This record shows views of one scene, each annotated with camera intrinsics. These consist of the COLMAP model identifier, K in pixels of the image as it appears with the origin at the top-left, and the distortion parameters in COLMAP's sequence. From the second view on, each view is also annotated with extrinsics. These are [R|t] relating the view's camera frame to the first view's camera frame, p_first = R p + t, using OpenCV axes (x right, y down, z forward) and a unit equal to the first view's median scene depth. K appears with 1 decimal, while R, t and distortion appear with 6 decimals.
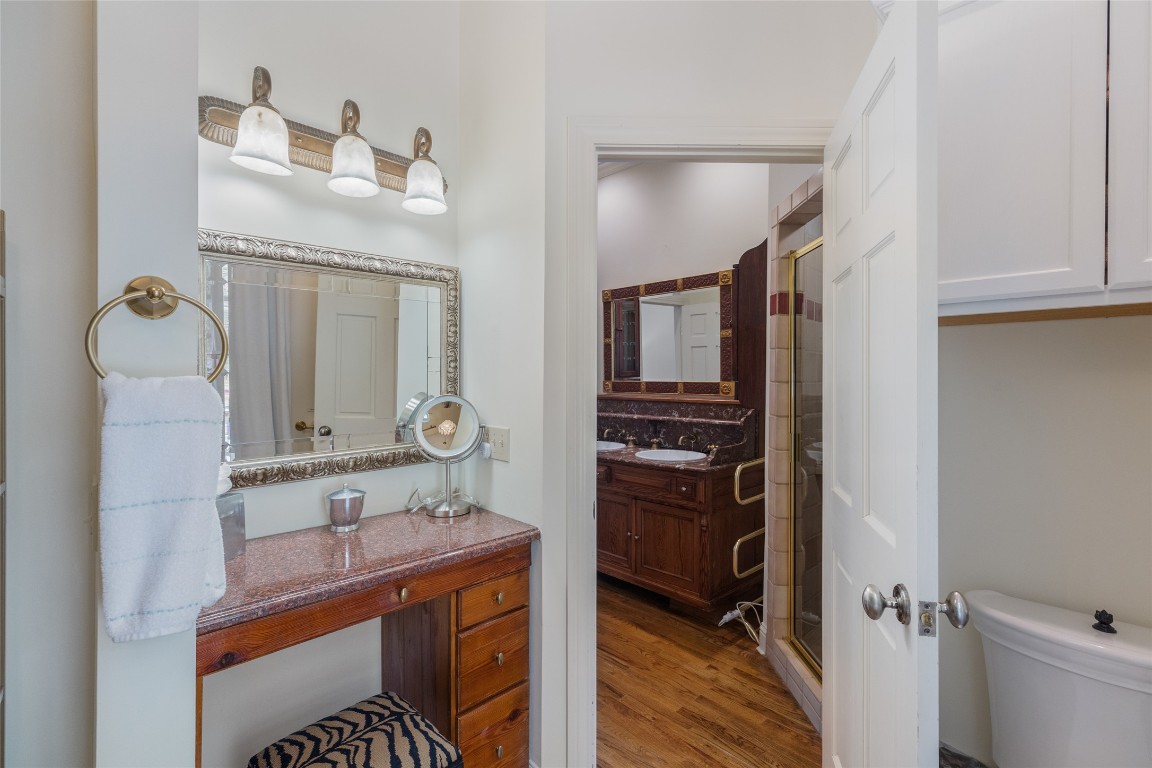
lens RADIAL K [[519.6, 0, 578.0], [0, 519.6, 378.1], [0, 0, 1]] dist [0.009049, -0.001498]
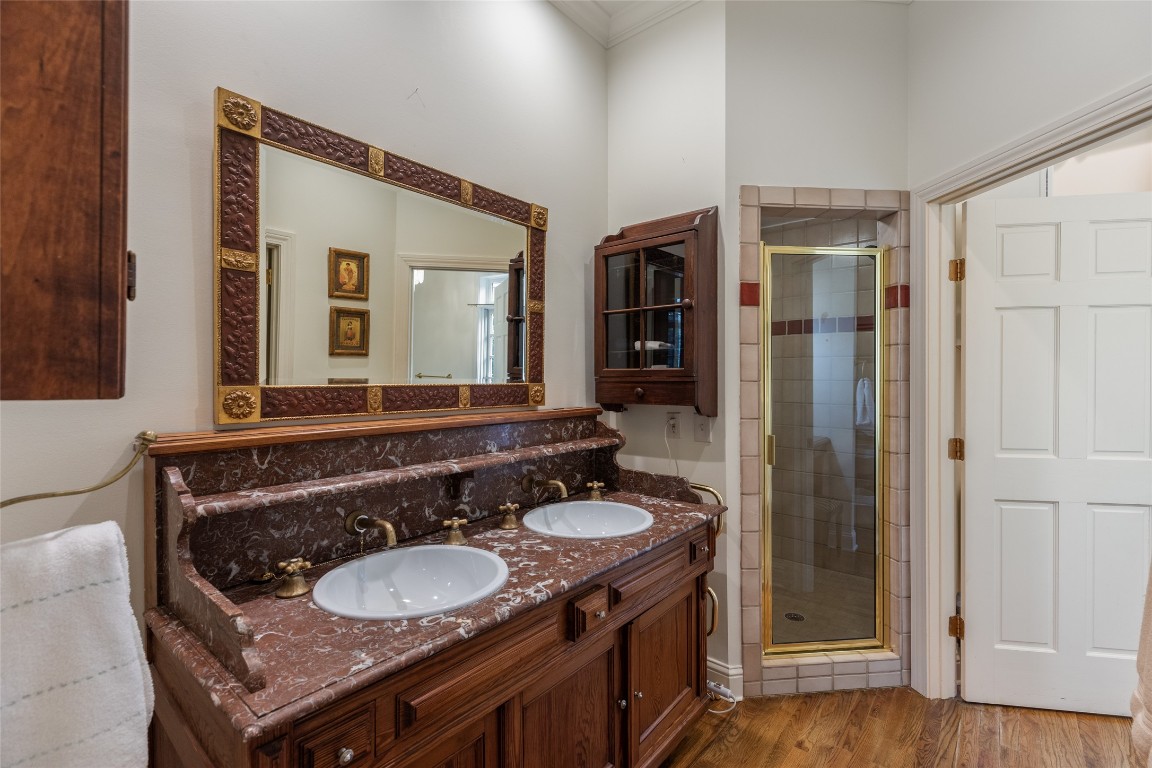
lens RADIAL K [[519.6, 0, 574.6], [0, 519.6, 382.6], [0, 0, 1]] dist [0.009049, -0.001498]
pose [[-0.121080, -0.000983, 0.992642, -0.316721], [0.006568, 0.999977, 0.001791, 0.004660], [-0.992621, 0.006737, -0.121071, 0.947235]]
